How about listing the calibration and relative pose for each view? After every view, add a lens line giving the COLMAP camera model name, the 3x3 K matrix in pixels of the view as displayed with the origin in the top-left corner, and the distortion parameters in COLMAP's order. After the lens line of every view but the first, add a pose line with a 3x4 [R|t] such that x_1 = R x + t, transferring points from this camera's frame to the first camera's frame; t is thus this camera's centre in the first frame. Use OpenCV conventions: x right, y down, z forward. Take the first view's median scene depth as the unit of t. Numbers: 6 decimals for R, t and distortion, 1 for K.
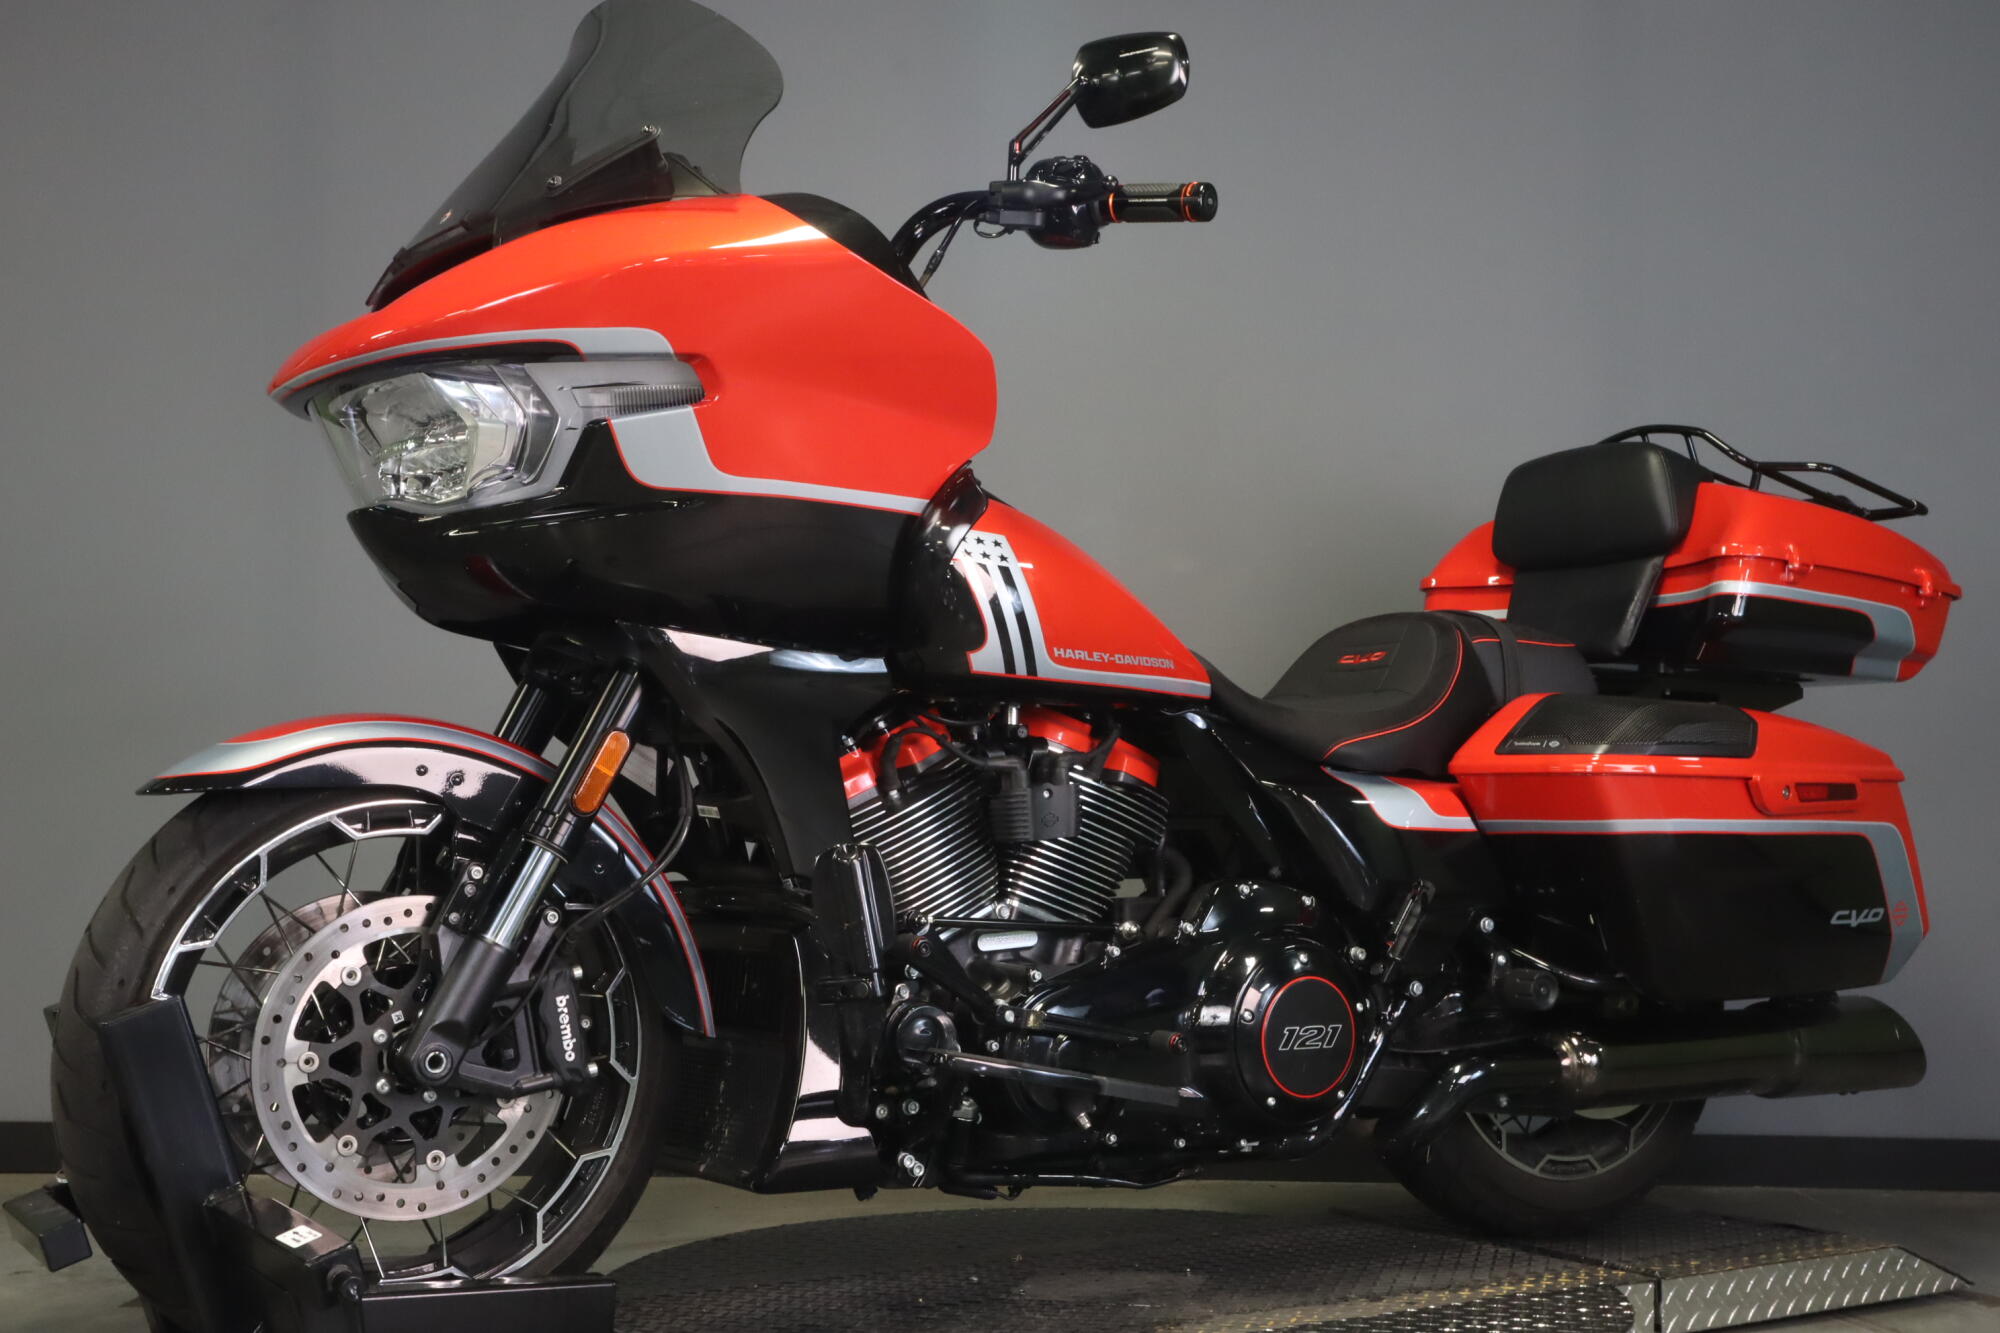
lens RADIAL K [[2403.7, 0, 996.3], [0, 2403.7, 648.9], [0, 0, 1]] dist [0.022964, 0.000000]
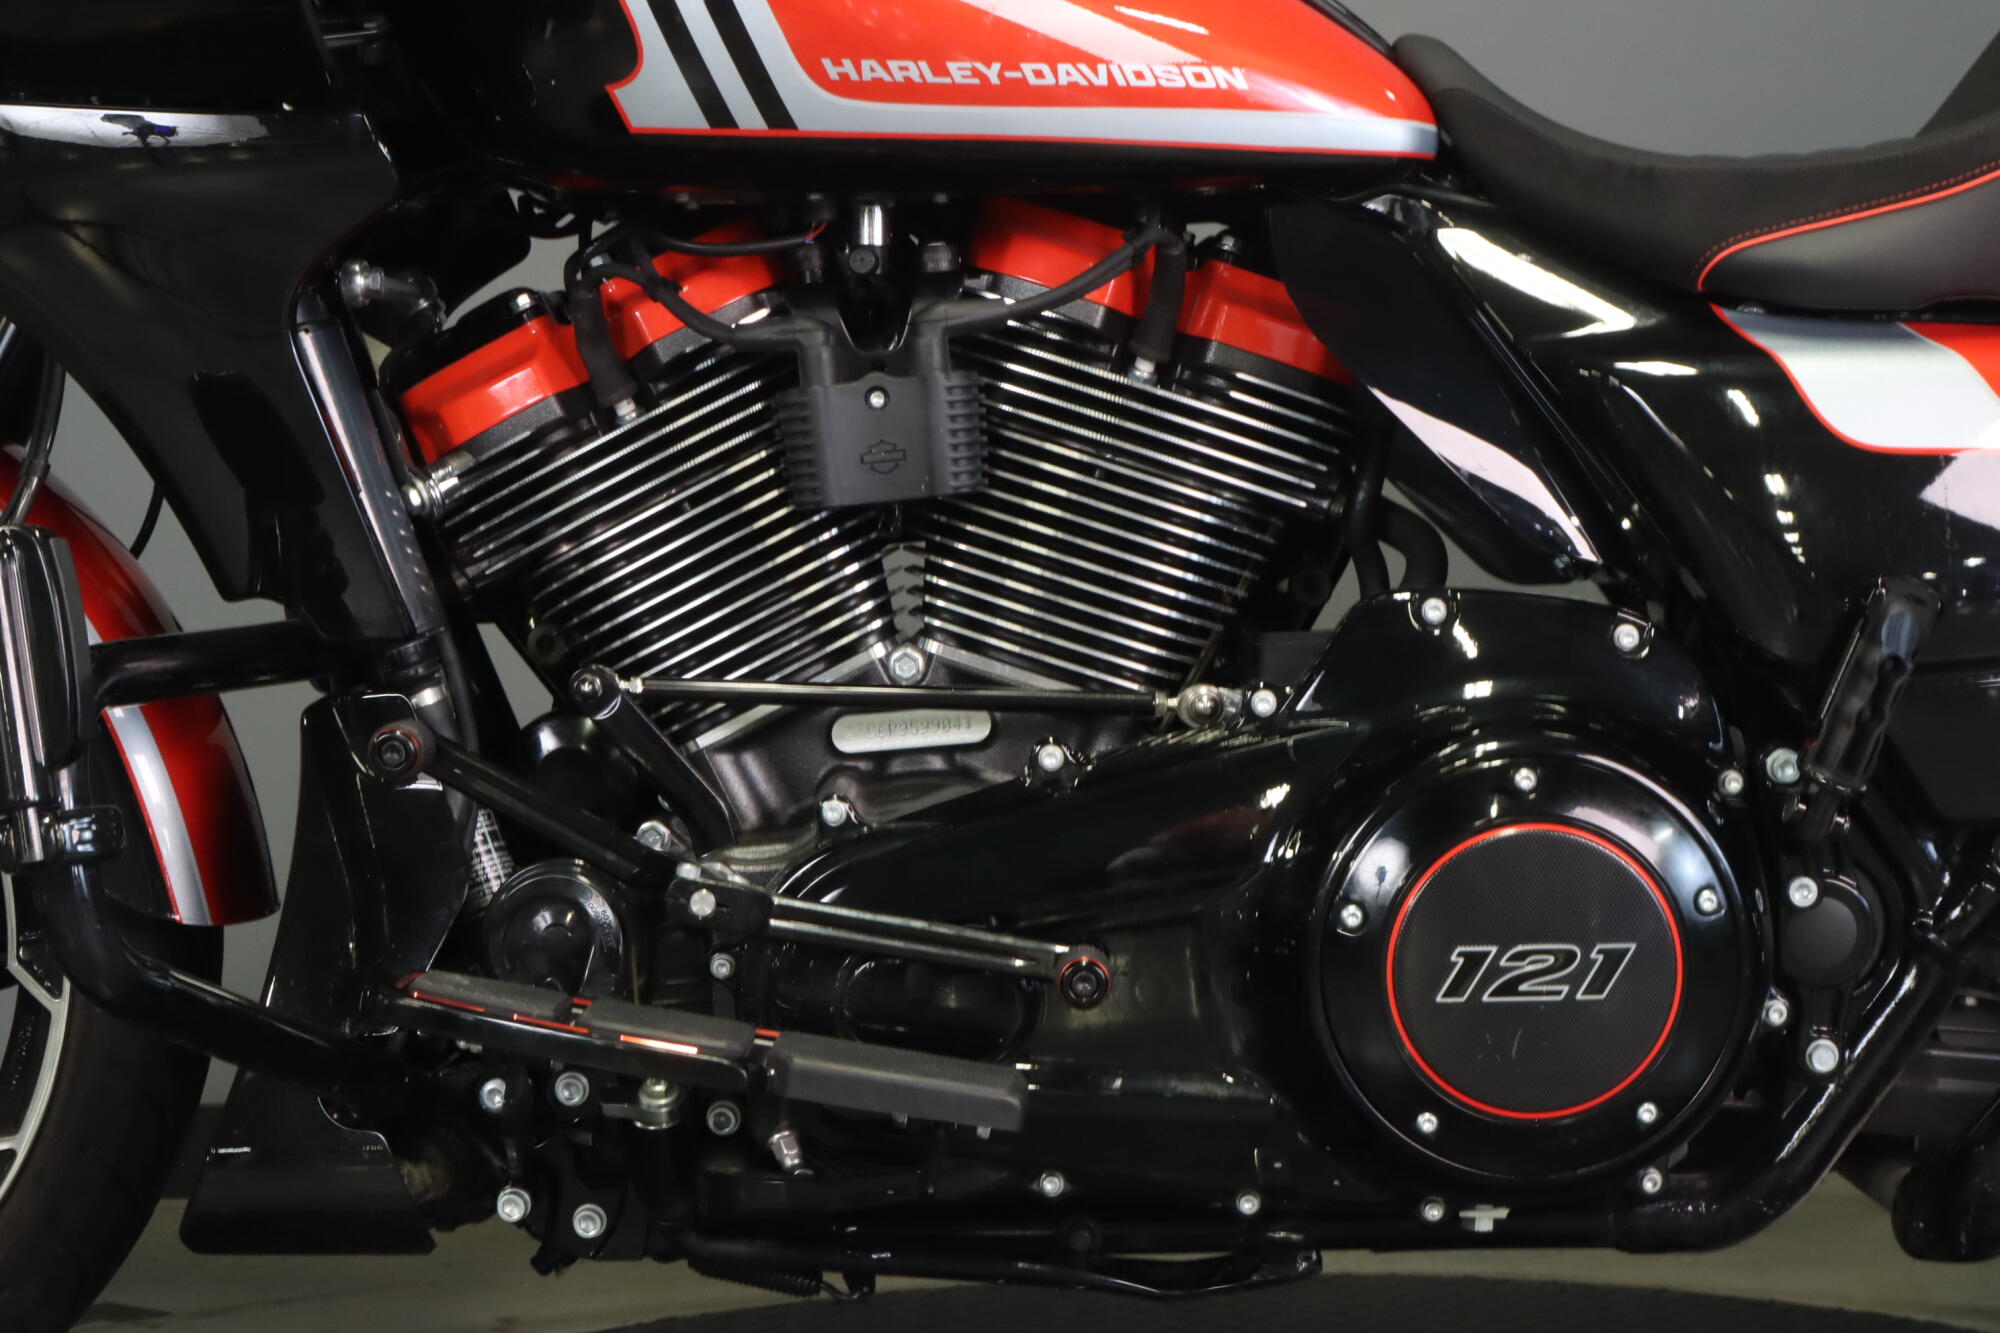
lens RADIAL K [[3745.7, 0, 1008.3], [0, 3745.7, 653.0], [0, 0, 1]] dist [-0.065385, 0.000000]
pose [[0.835226, -0.002717, -0.549900, 0.460778], [0.065006, 0.993464, 0.093827, 0.048795], [0.546051, -0.114113, 0.829944, 0.494855]]
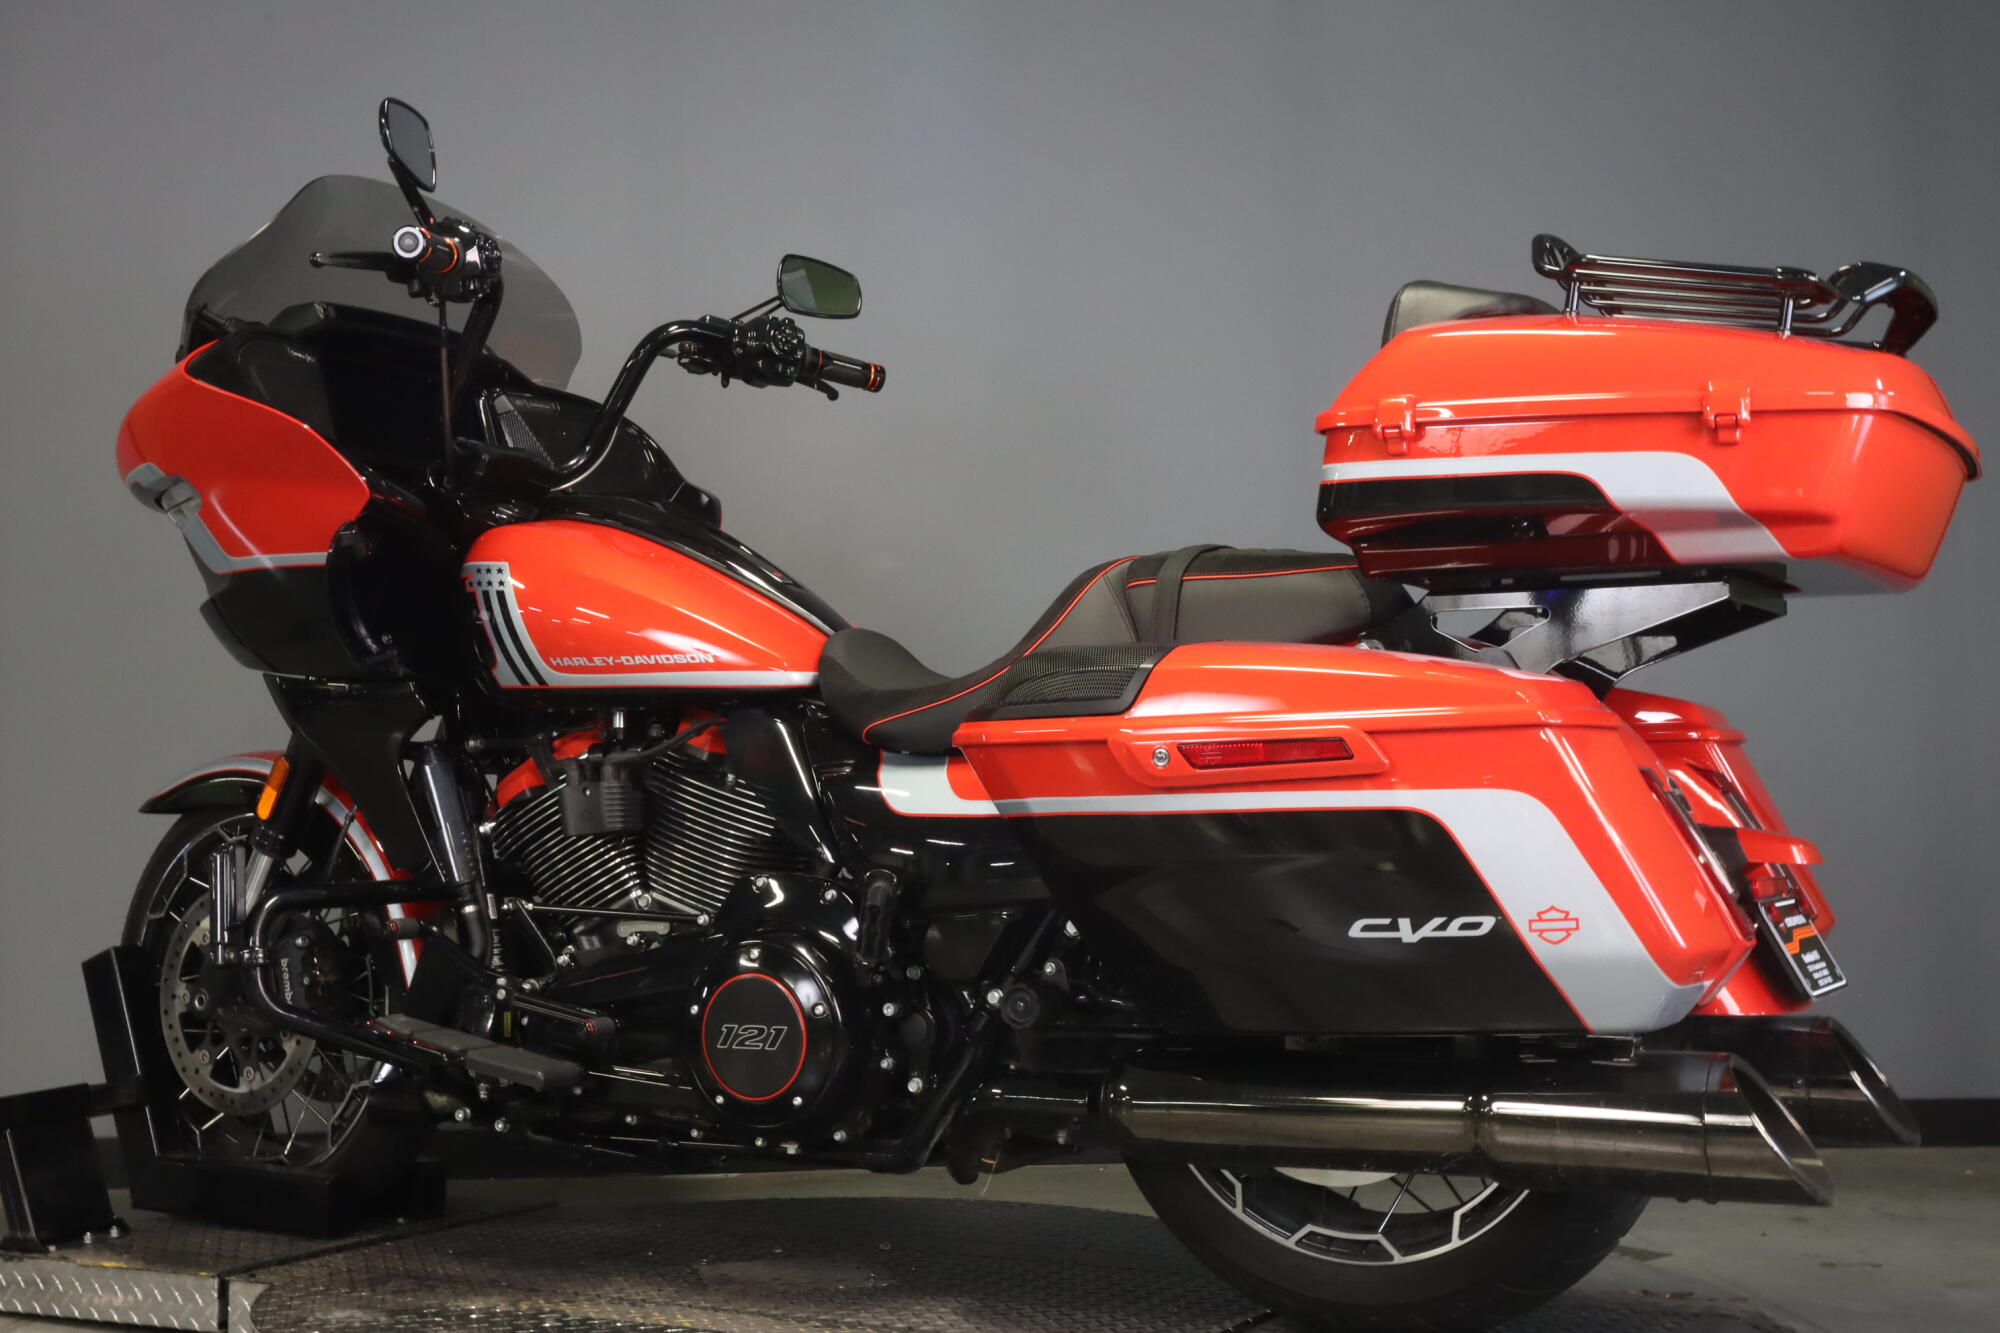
lens RADIAL K [[2398.9, 0, 1006.2], [0, 2398.9, 662.6], [0, 0, 1]] dist [0.002877, 0.000000]
pose [[0.460338, -0.075811, -0.884501, 1.178996], [0.082674, 0.995678, -0.042313, 0.070572], [0.883886, -0.053647, 0.464616, 0.746567]]
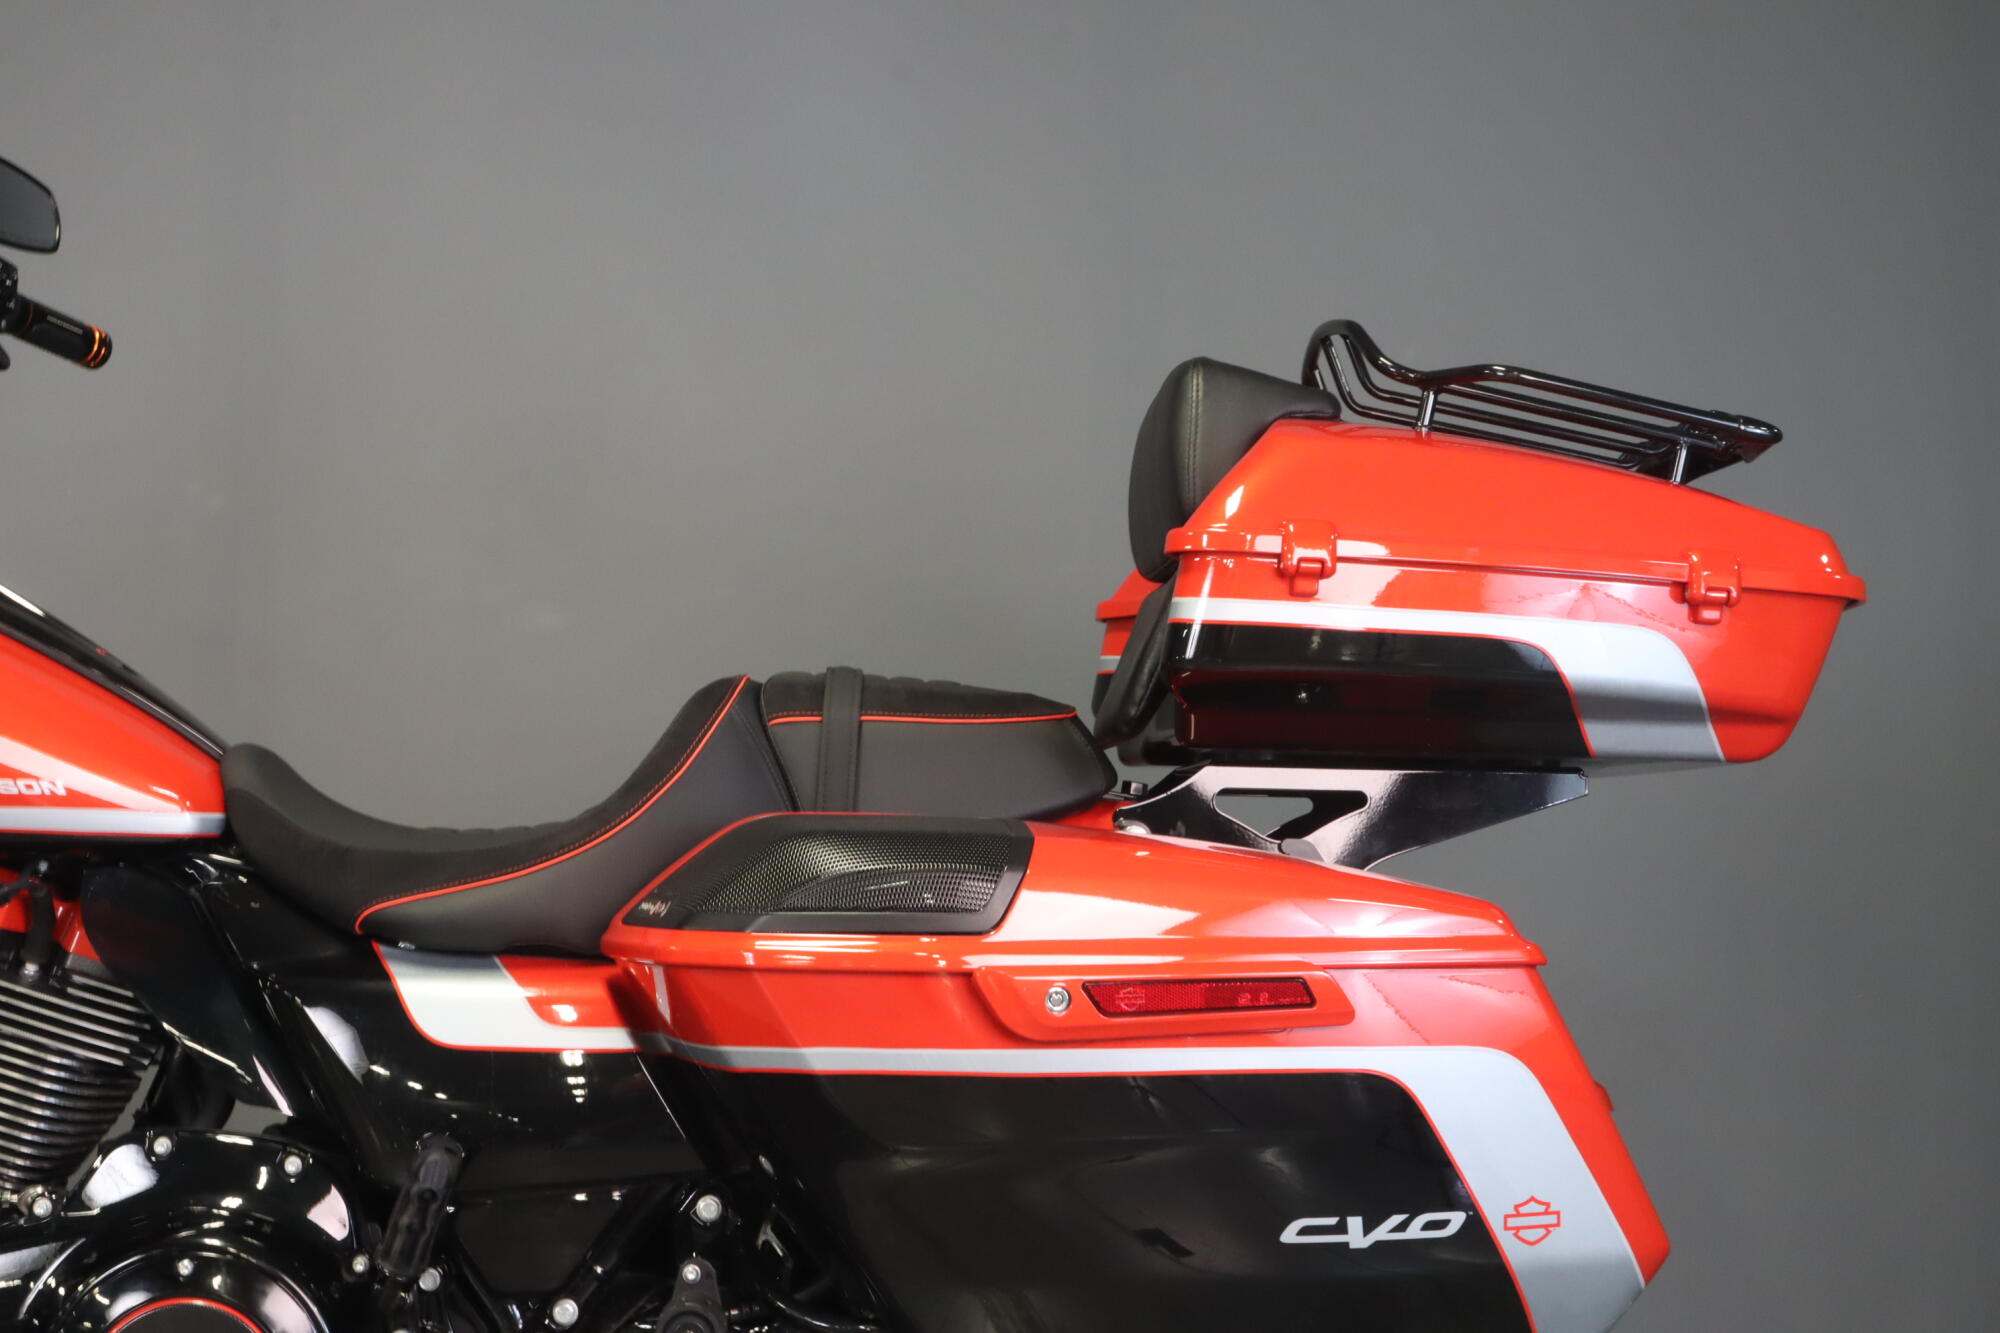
lens RADIAL K [[2691.4, 0, 1003.2], [0, 2691.4, 663.1], [0, 0, 1]] dist [0.022601, 0.000000]
pose [[0.869464, -0.040428, -0.492339, 0.747105], [0.037461, 0.999172, -0.015890, -0.006733], [0.492574, -0.004627, 0.870258, 0.581311]]
